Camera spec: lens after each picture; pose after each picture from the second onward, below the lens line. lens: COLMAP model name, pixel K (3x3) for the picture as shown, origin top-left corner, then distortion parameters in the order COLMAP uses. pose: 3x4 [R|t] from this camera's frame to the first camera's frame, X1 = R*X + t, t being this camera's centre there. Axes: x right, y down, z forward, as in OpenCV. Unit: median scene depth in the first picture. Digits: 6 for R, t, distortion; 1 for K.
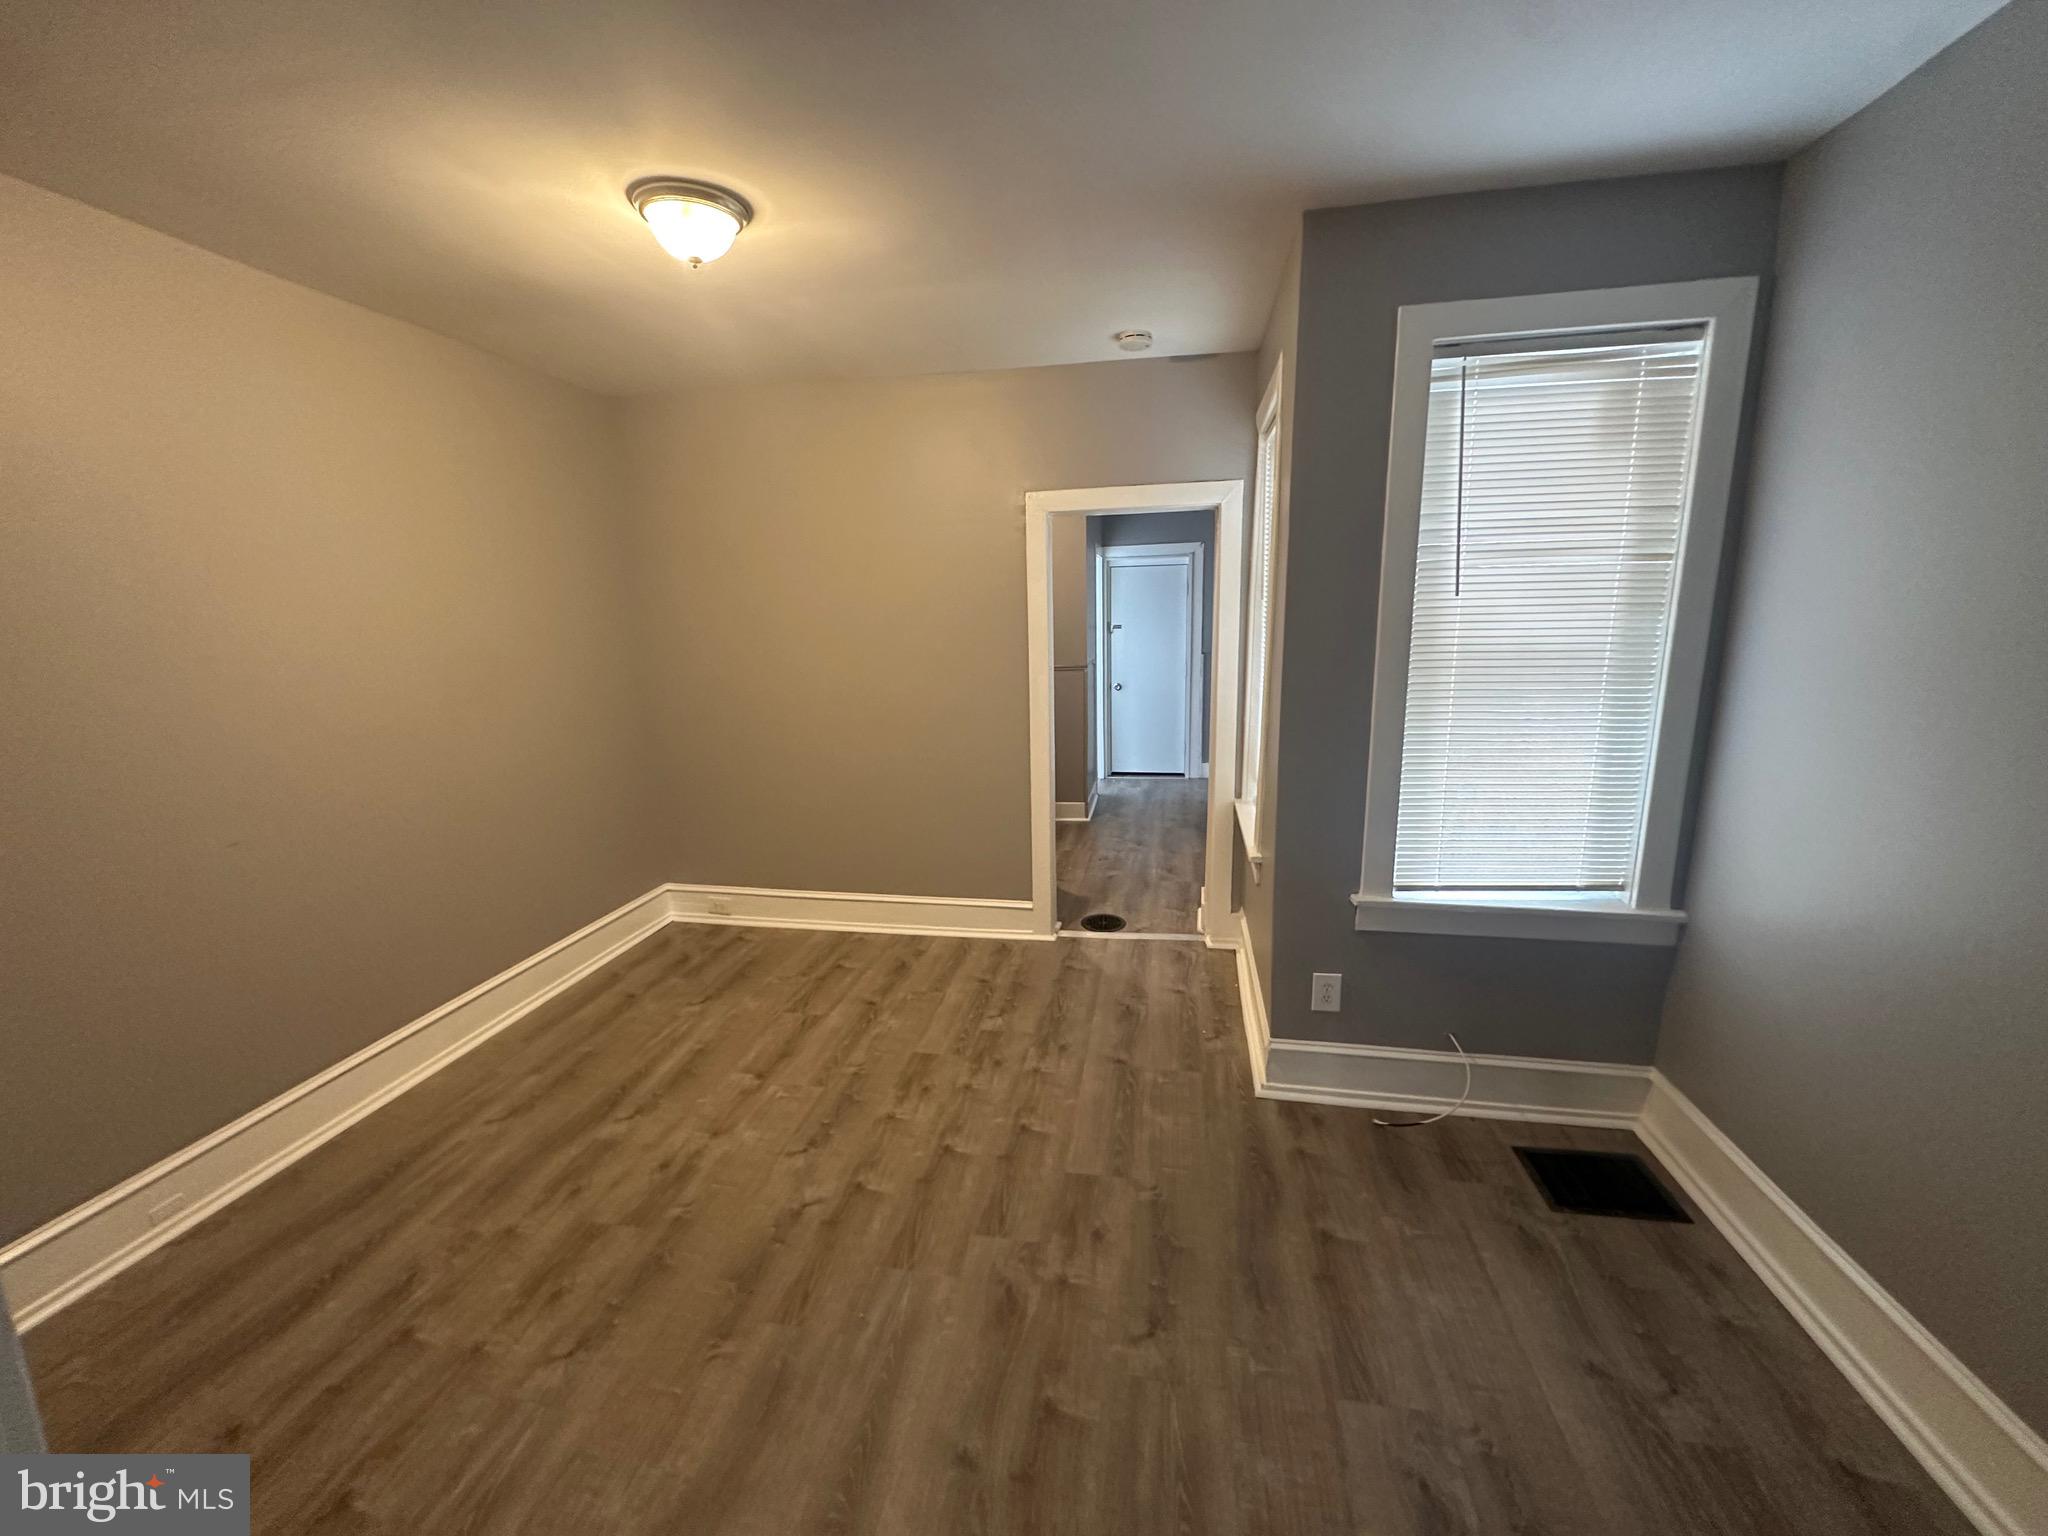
lens RADIAL K [[810.6, 0, 1025.8], [0, 810.6, 772.3], [0, 0, 1]] dist [-0.004098, 0.000826]
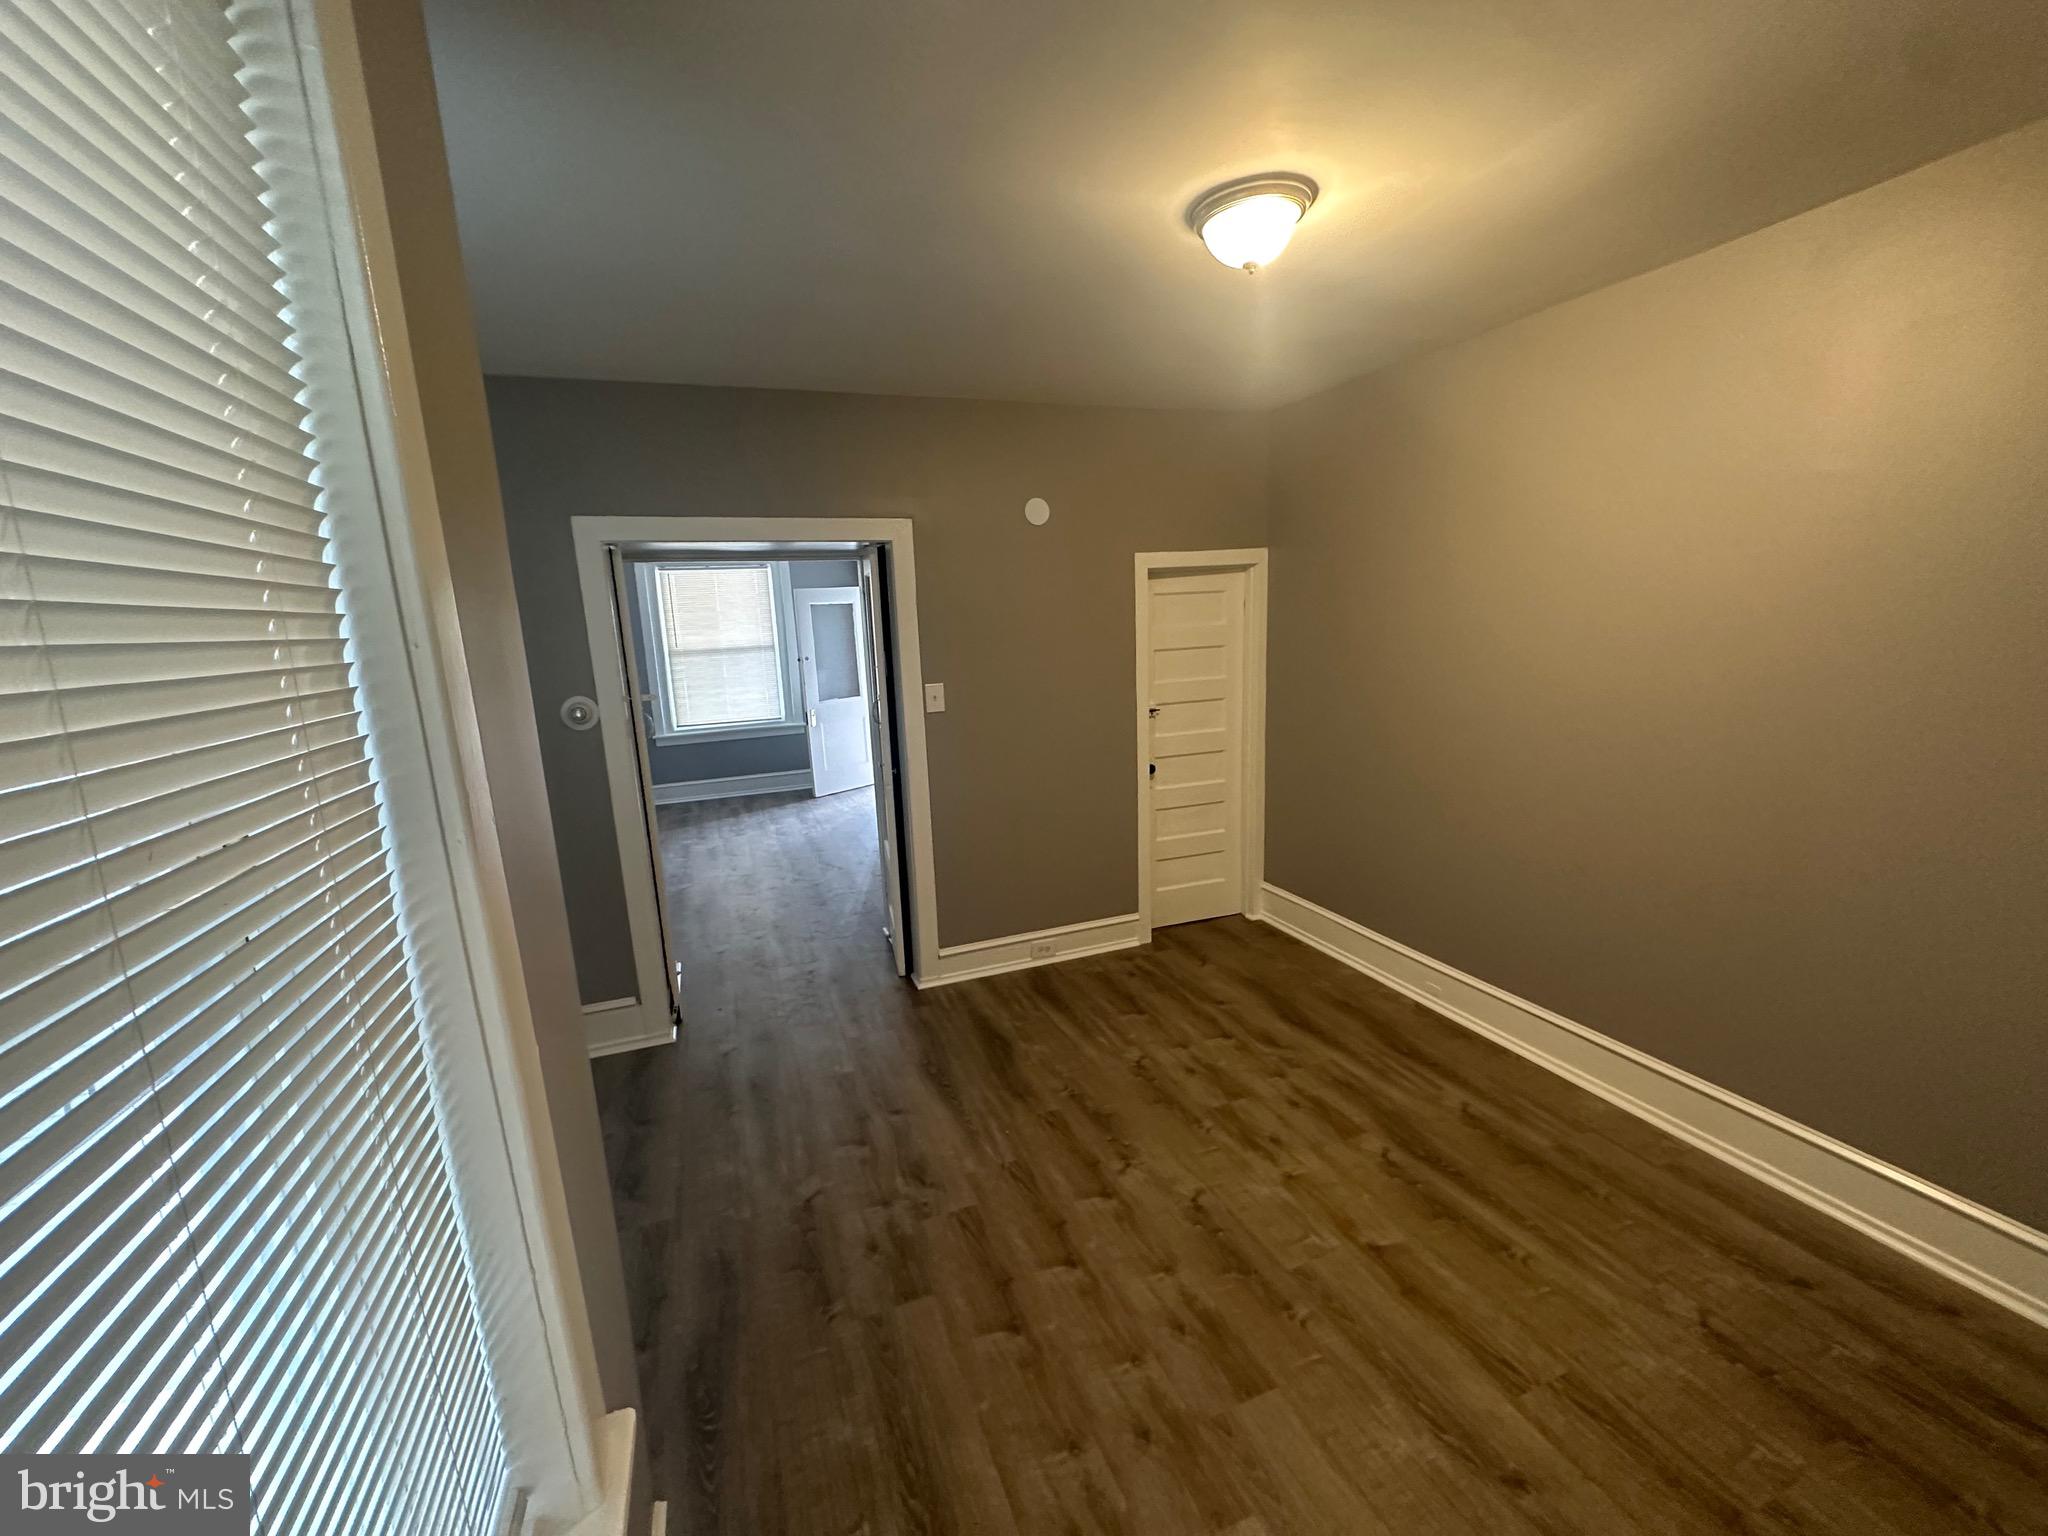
lens RADIAL K [[810.6, 0, 1012.6], [0, 810.6, 772.7], [0, 0, 1]] dist [-0.004098, 0.000826]
pose [[-0.857761, 0.157098, -0.489456, 0.297482], [-0.039985, 0.928882, 0.368211, -0.343344], [0.512492, 0.335408, -0.790477, 1.449288]]
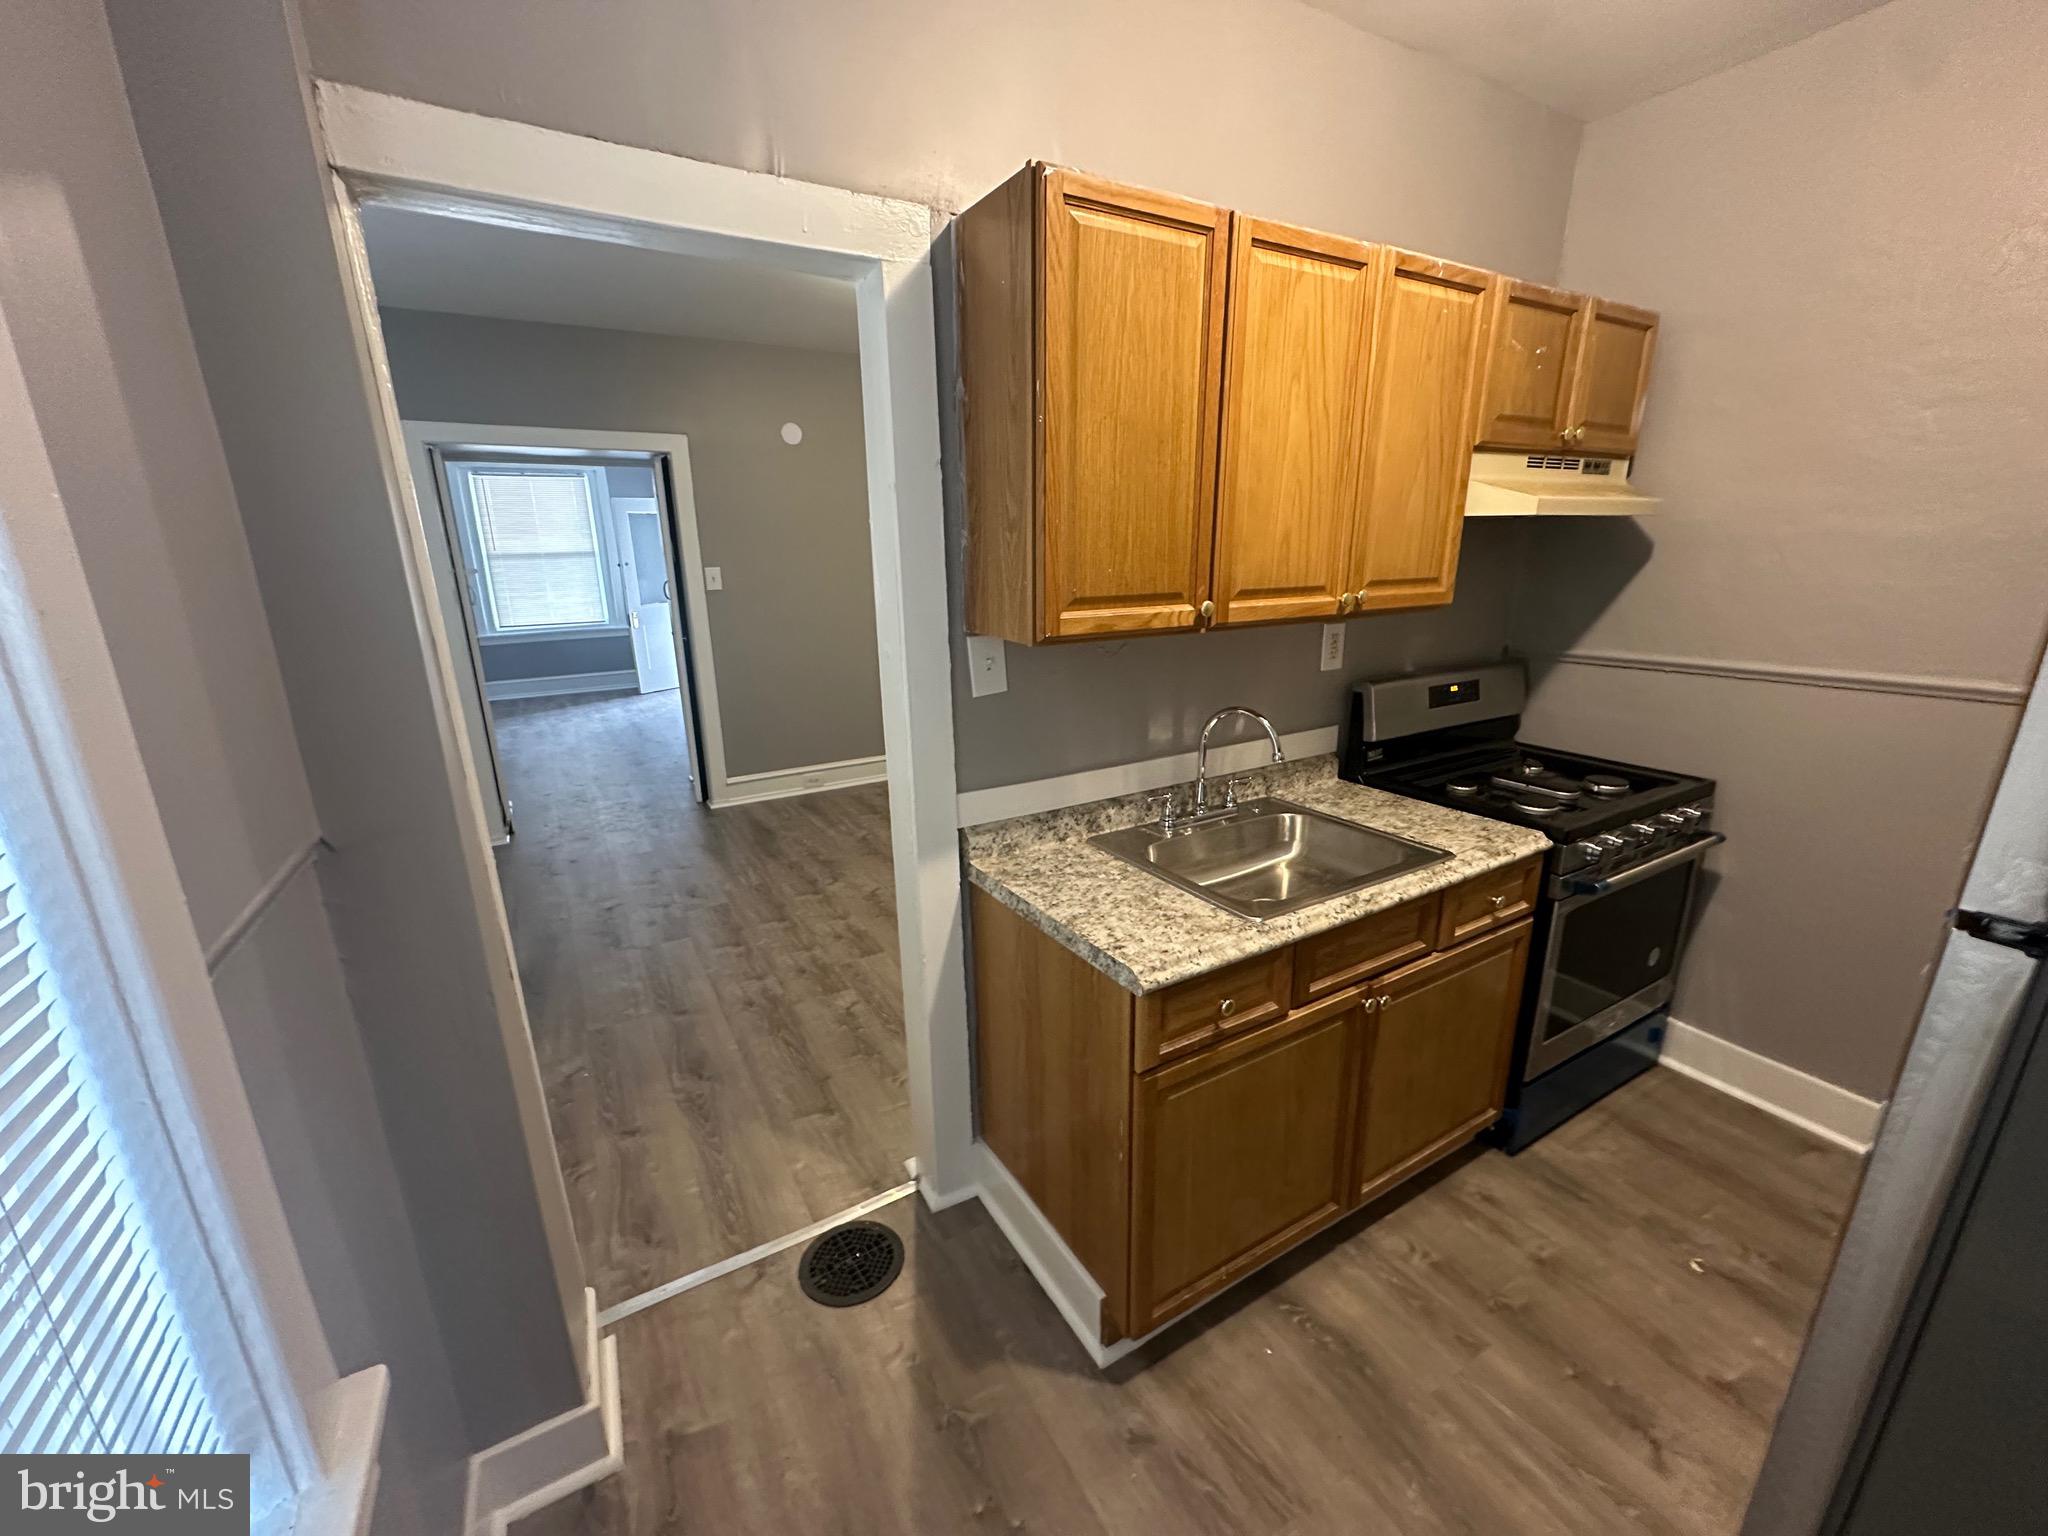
lens RADIAL K [[810.6, 0, 1013.3], [0, 810.6, 769.2], [0, 0, 1]] dist [-0.004098, 0.000826]
pose [[-0.763514, 0.207208, -0.611646, 0.393055], [-0.096947, 0.899617, 0.425782, -0.396358], [0.638473, 0.384388, -0.666782, 2.042113]]
